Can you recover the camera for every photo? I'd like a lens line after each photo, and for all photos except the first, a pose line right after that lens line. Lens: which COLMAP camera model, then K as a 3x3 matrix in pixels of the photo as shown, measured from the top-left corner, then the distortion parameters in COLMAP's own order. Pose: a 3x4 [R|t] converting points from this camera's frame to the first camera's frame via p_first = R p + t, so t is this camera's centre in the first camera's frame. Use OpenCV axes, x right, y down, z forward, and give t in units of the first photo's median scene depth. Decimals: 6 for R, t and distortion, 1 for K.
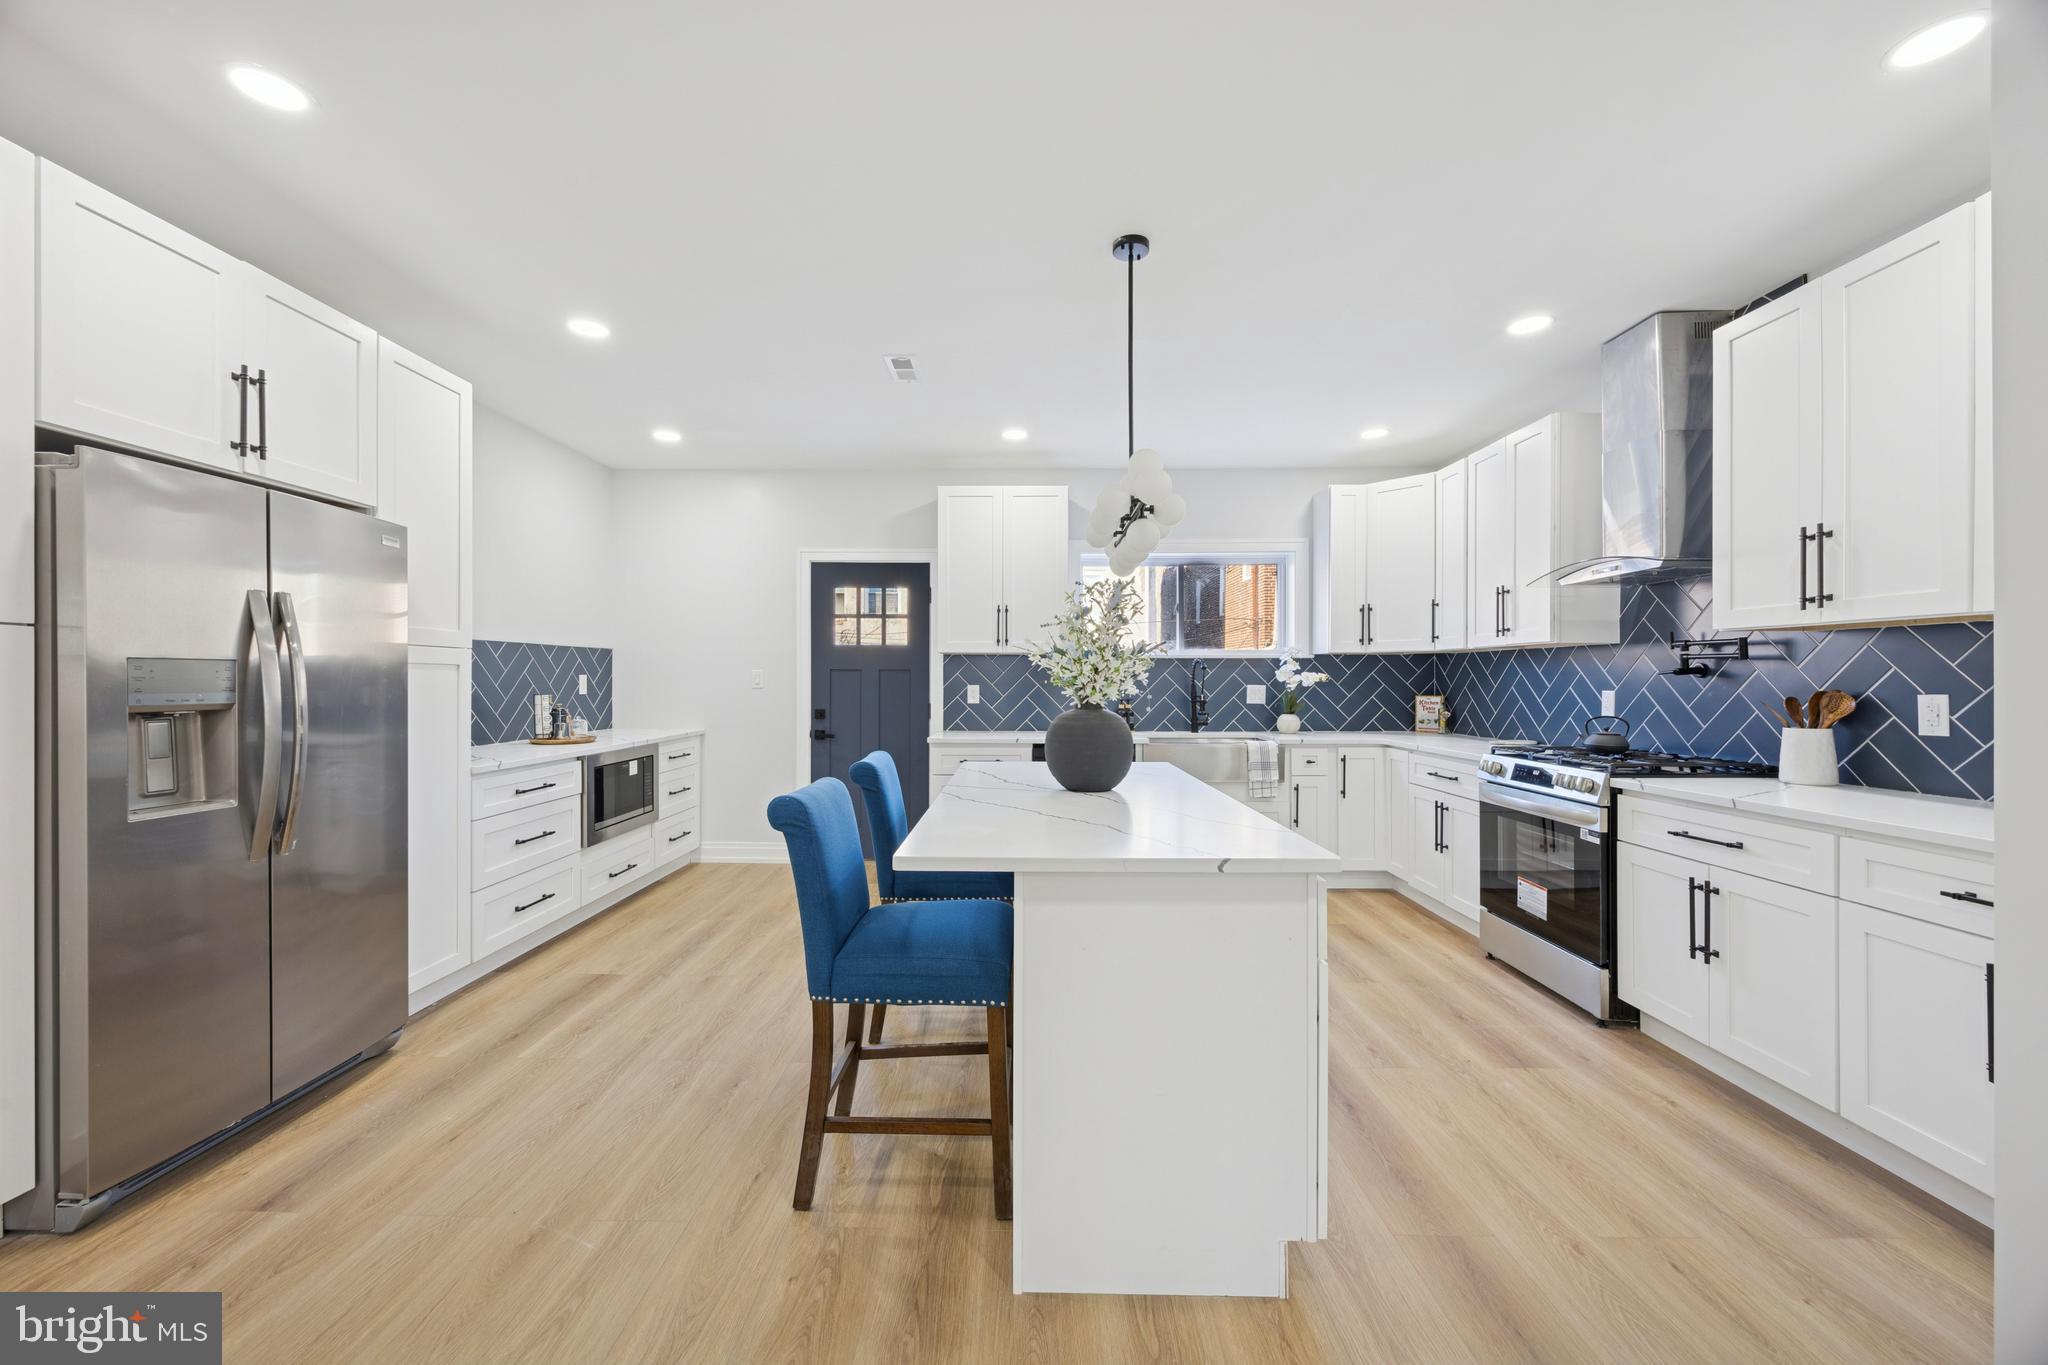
lens RADIAL K [[780.4, 0, 1013.8], [0, 780.4, 676.6], [0, 0, 1]] dist [-0.001491, -0.000018]
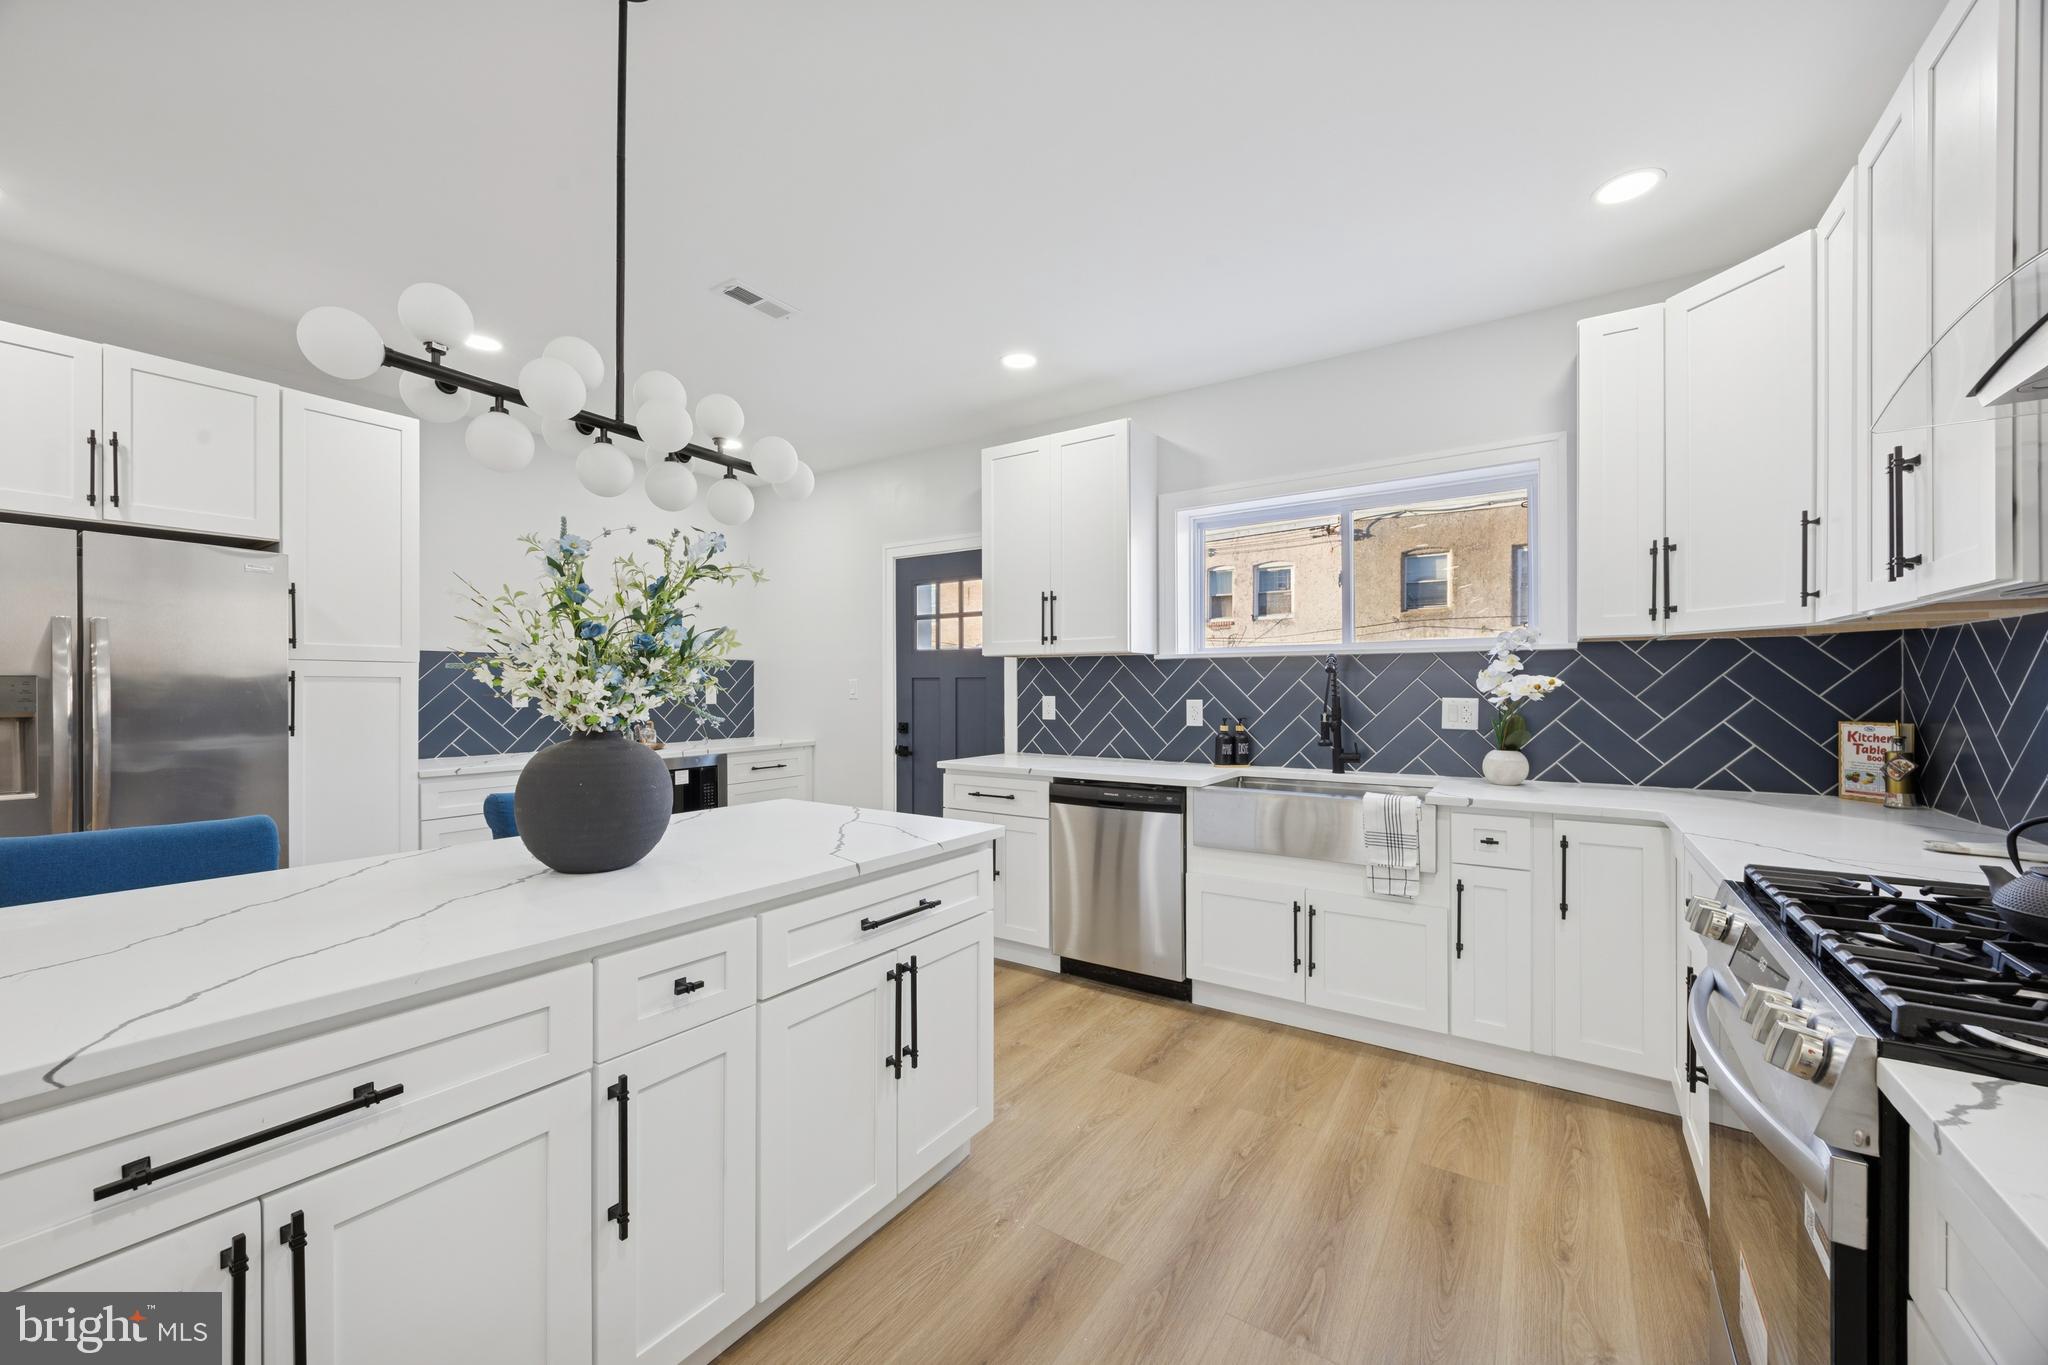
lens RADIAL K [[775.0, 0, 1013.8], [0, 775.0, 688.4], [0, 0, 1]] dist [-0.002568, -0.000333]
pose [[0.835946, -0.002113, -0.548807, 0.389675], [0.004996, 0.999980, 0.003761, -0.000026], [0.548788, -0.005886, 0.835941, 0.364345]]
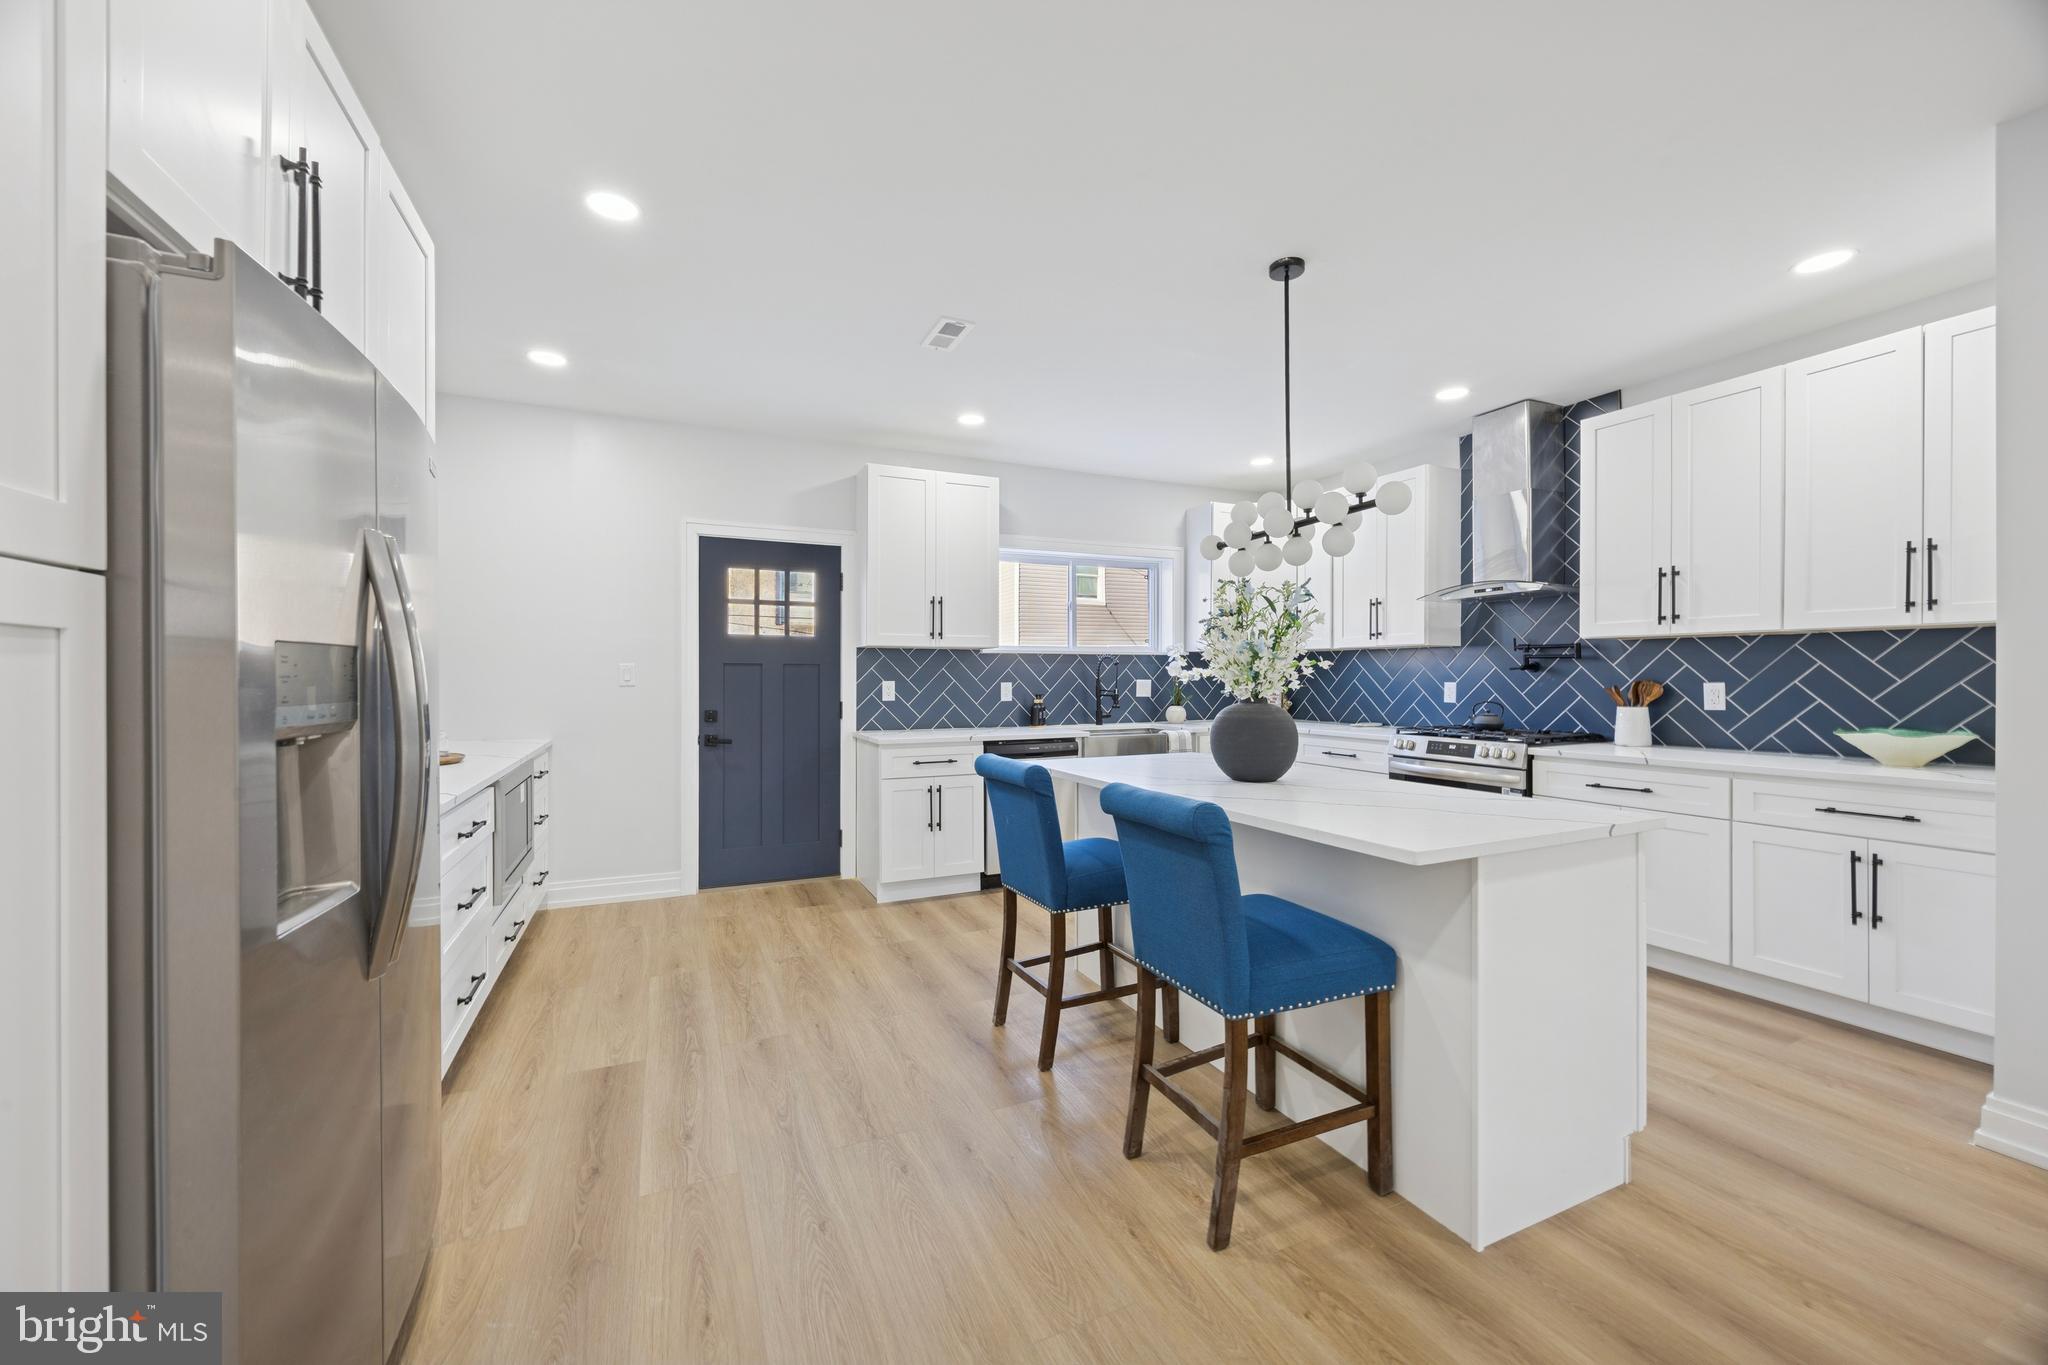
lens RADIAL K [[776.8, 0, 1020.5], [0, 776.8, 674.9], [0, 0, 1]] dist [-0.001729, -0.000288]
pose [[0.903547, -0.003187, 0.428478, -0.343242], [0.001467, 0.999989, 0.004345, -0.000396], [-0.428487, -0.003297, 0.903542, 0.106457]]
